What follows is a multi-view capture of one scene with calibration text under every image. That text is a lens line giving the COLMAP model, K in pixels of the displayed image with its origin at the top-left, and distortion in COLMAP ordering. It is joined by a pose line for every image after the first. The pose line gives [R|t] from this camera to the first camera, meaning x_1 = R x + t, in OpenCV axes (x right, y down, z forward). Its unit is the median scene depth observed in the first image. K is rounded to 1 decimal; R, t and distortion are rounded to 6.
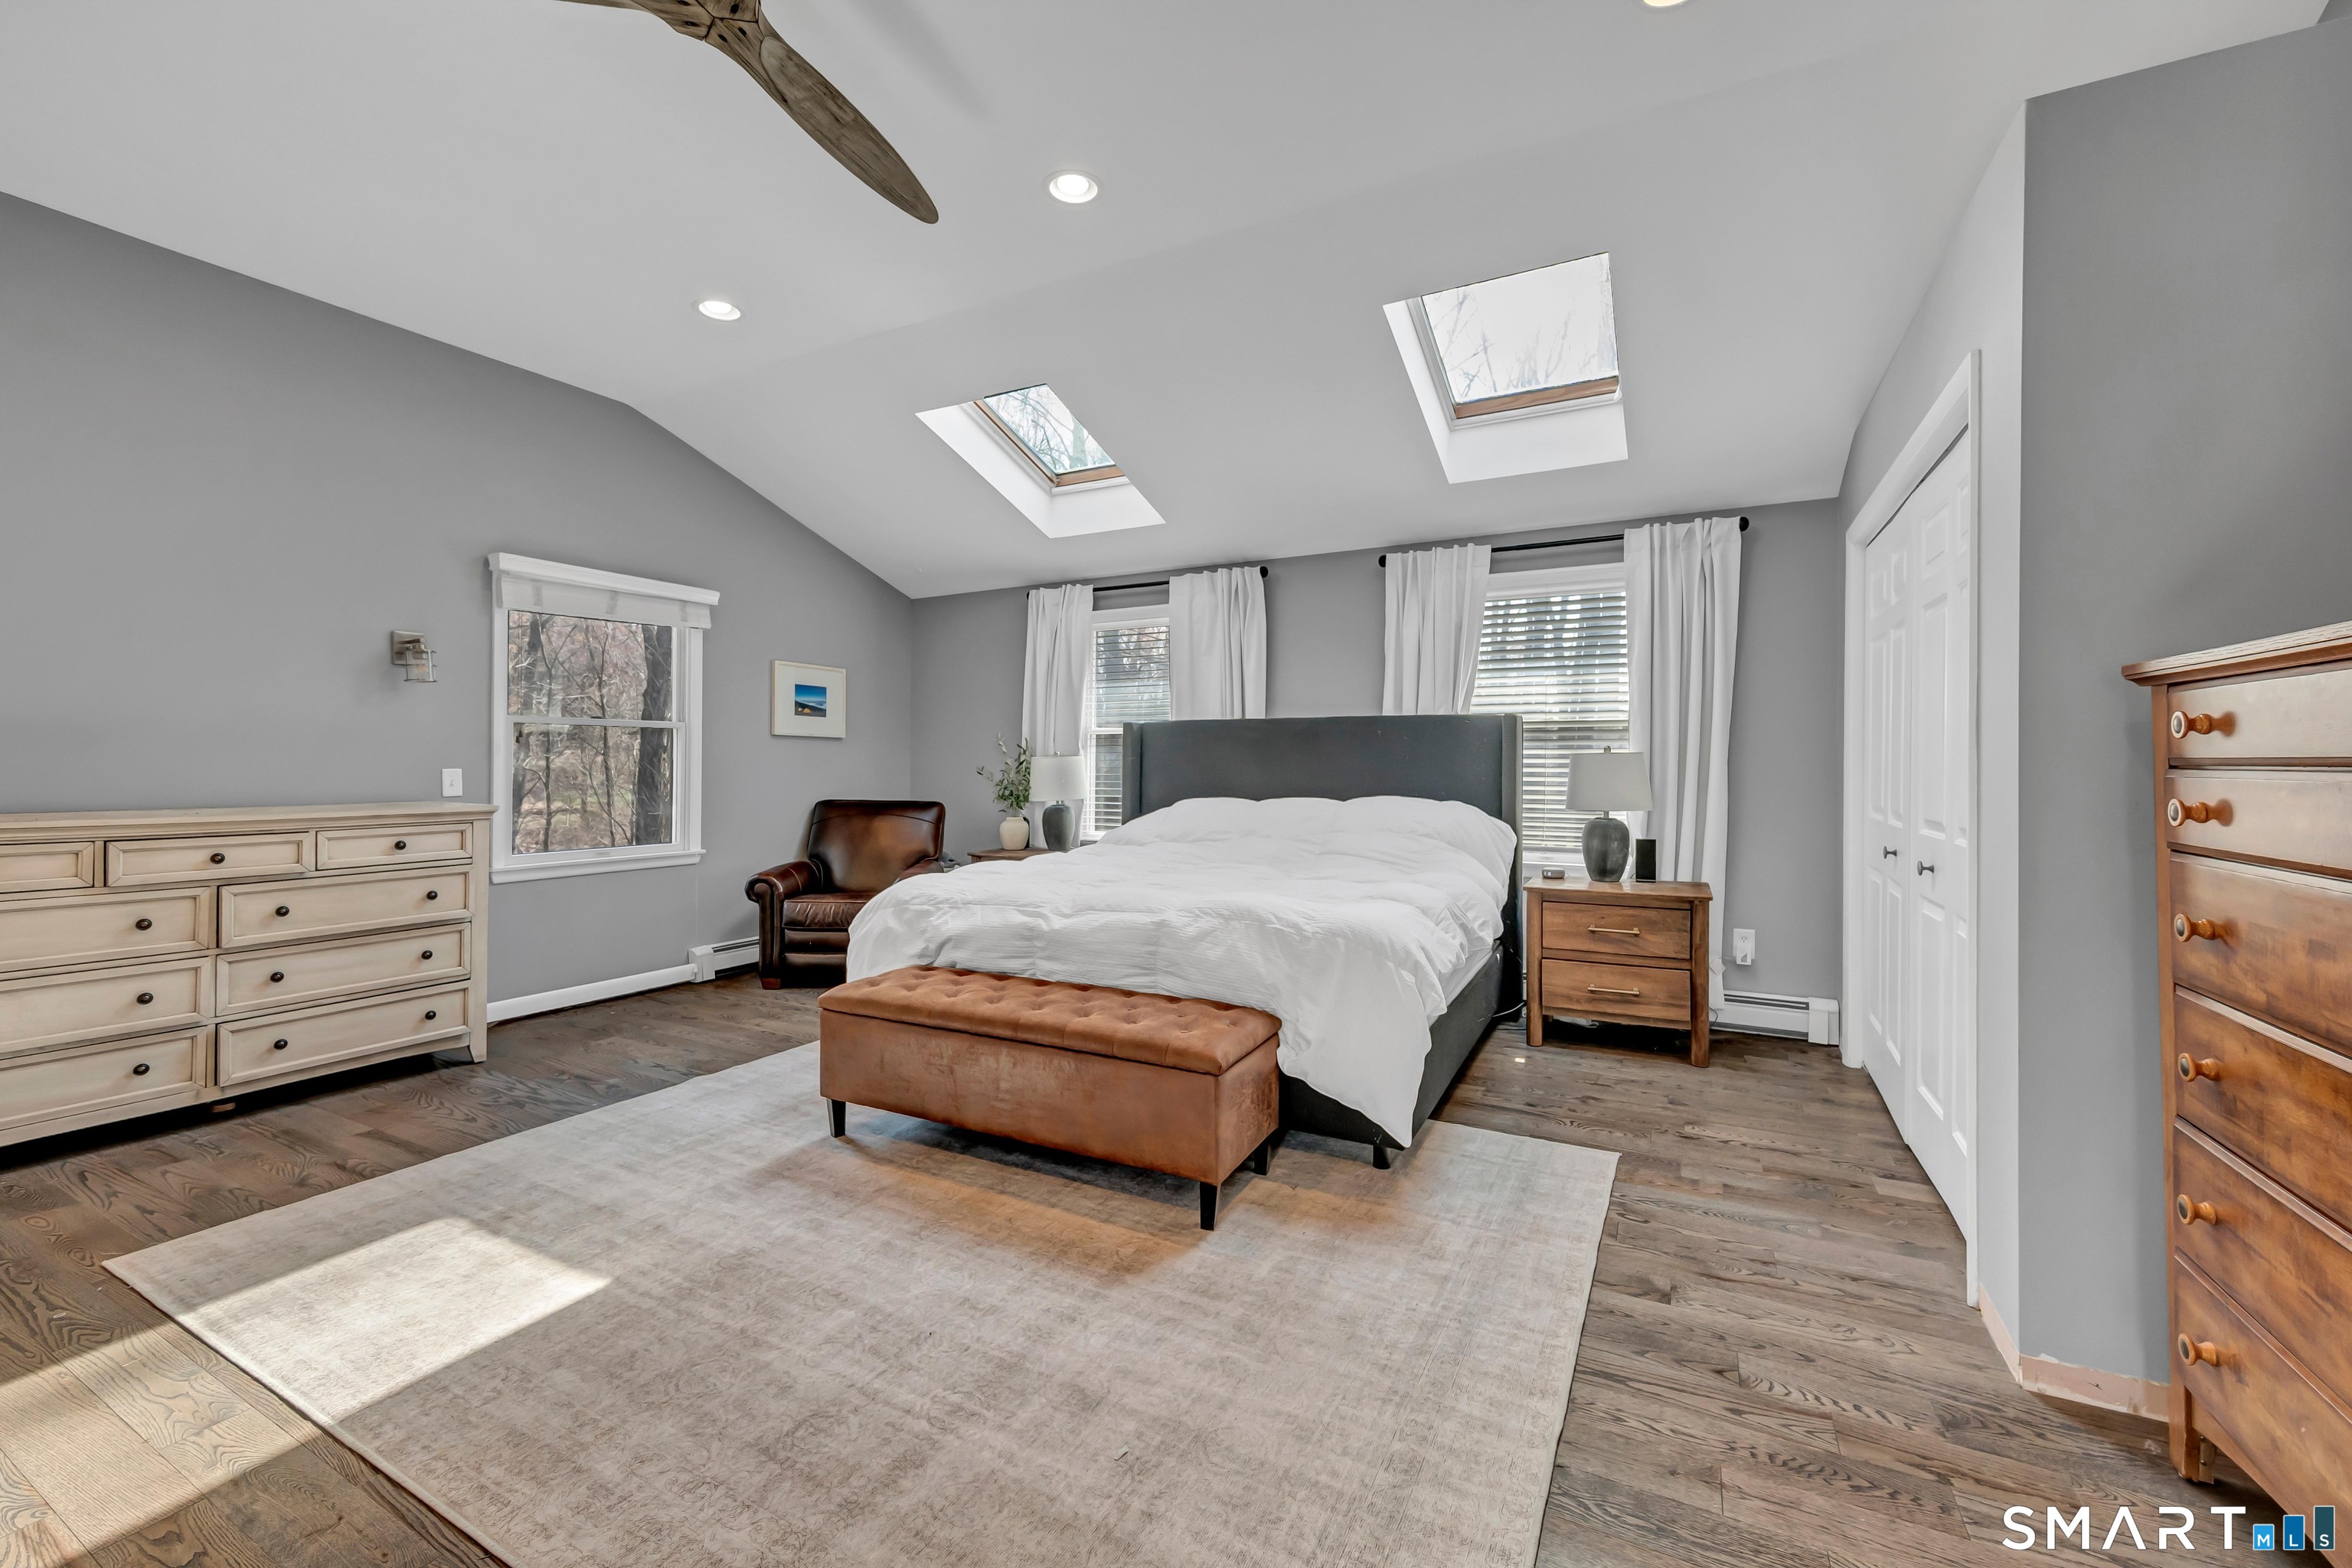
lens RADIAL K [[958.8, 0, 1171.8], [0, 958.8, 765.3], [0, 0, 1]] dist [-0.004736, 0.000737]
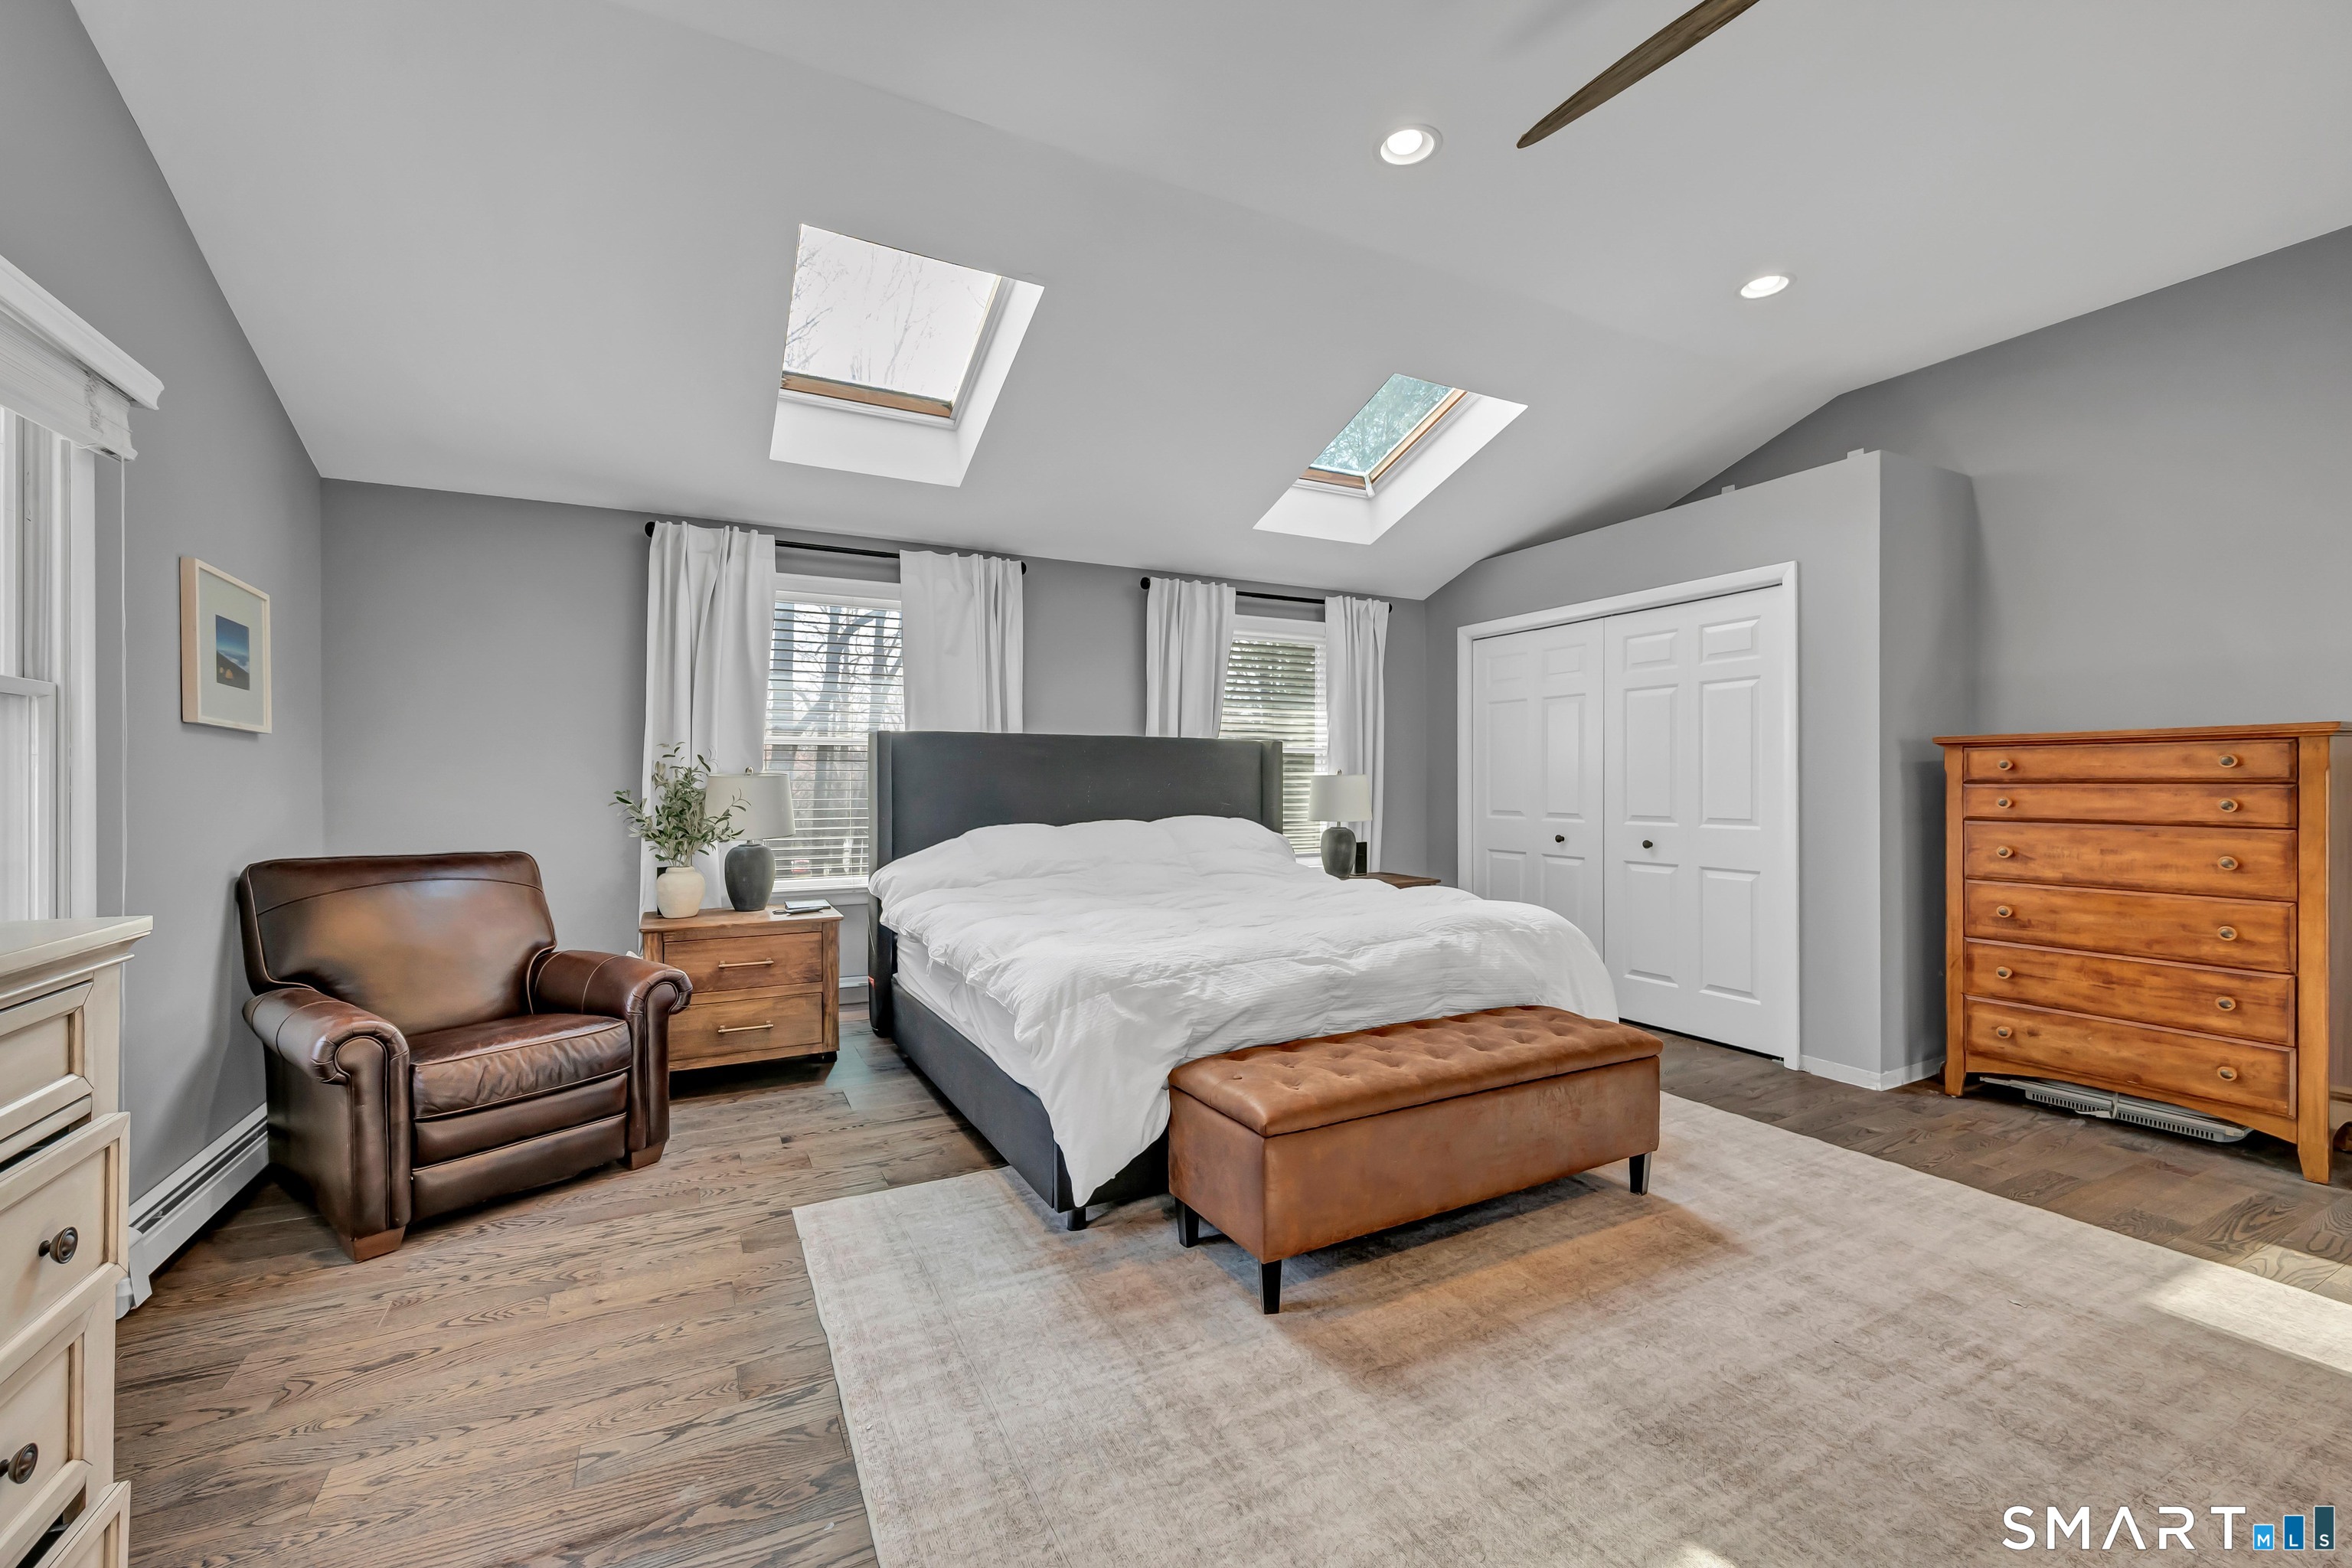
lens RADIAL K [[958.8, 0, 1176.8], [0, 958.8, 790.7], [0, 0, 1]] dist [-0.004736, 0.000737]
pose [[0.560199, -0.006990, 0.828328, -0.661270], [0.003113, 0.999975, 0.006334, -0.001259], [-0.828352, -0.000970, 0.560207, 0.450694]]
